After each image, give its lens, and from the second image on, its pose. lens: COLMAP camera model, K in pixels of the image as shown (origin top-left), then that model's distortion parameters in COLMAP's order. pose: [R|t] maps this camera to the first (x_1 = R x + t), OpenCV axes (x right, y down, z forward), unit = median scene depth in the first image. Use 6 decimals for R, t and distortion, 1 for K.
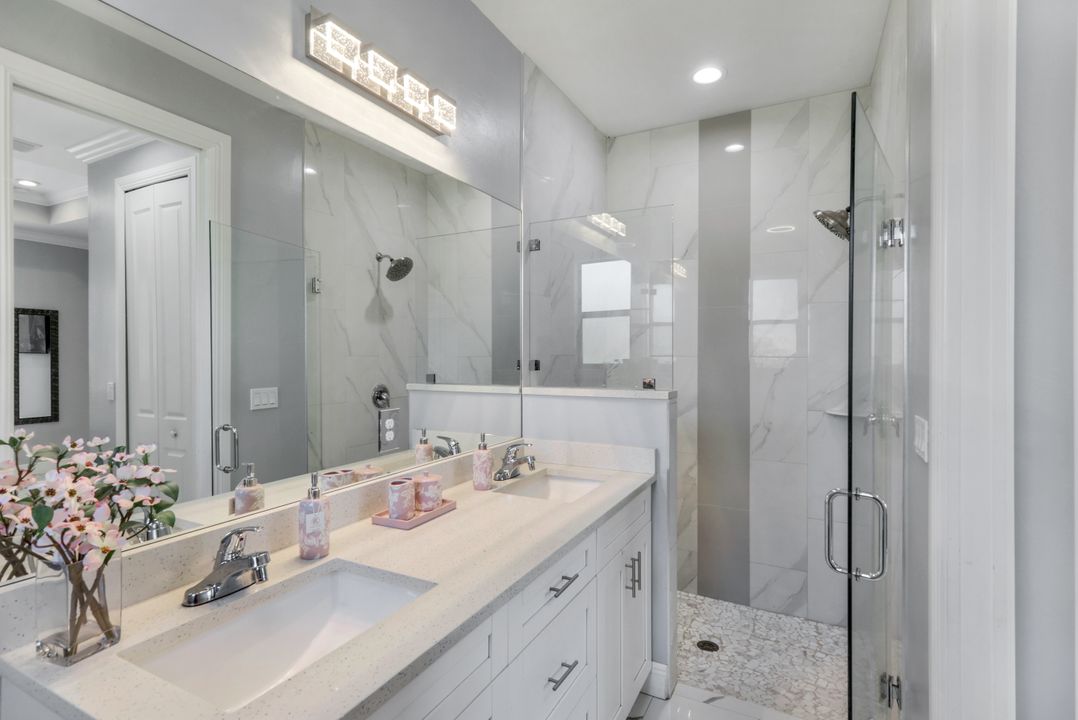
lens RADIAL K [[489.8, 0, 539.0], [0, 489.8, 360.0], [0, 0, 1]] dist [-0.001733, 0.000003]
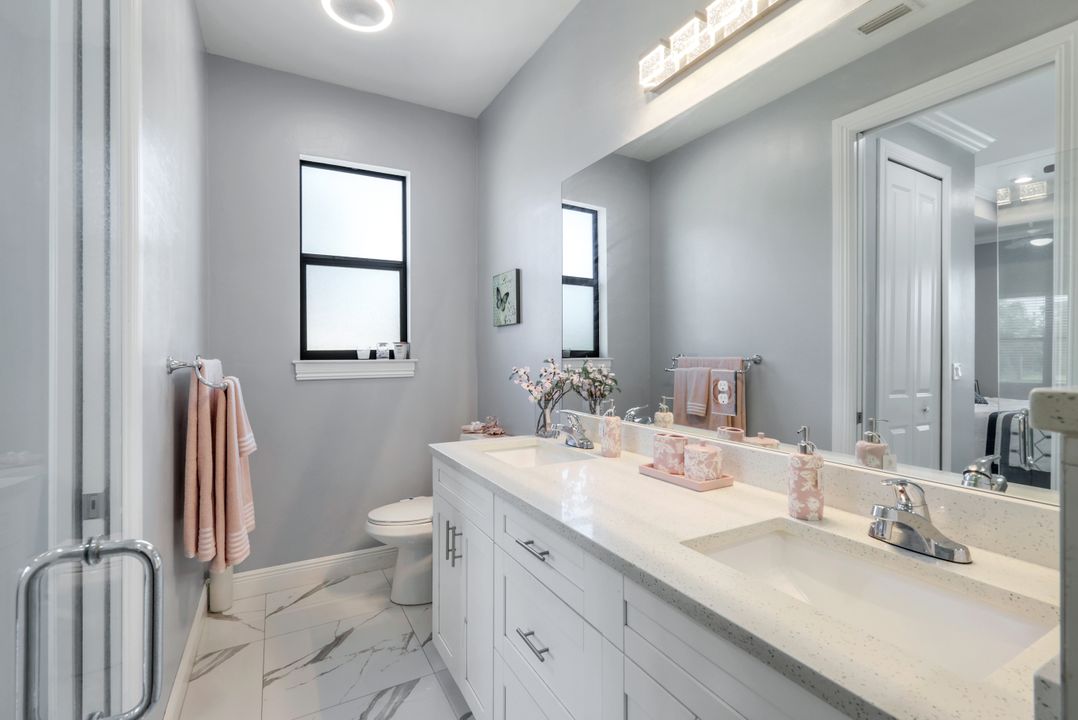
lens RADIAL K [[489.8, 0, 539.0], [0, 489.8, 360.0], [0, 0, 1]] dist [-0.001733, 0.000003]
pose [[-0.541496, 0.002298, -0.840700, 0.692134], [-0.013652, 0.999840, 0.011526, 0.078869], [0.840592, 0.017719, -0.541378, 1.270187]]
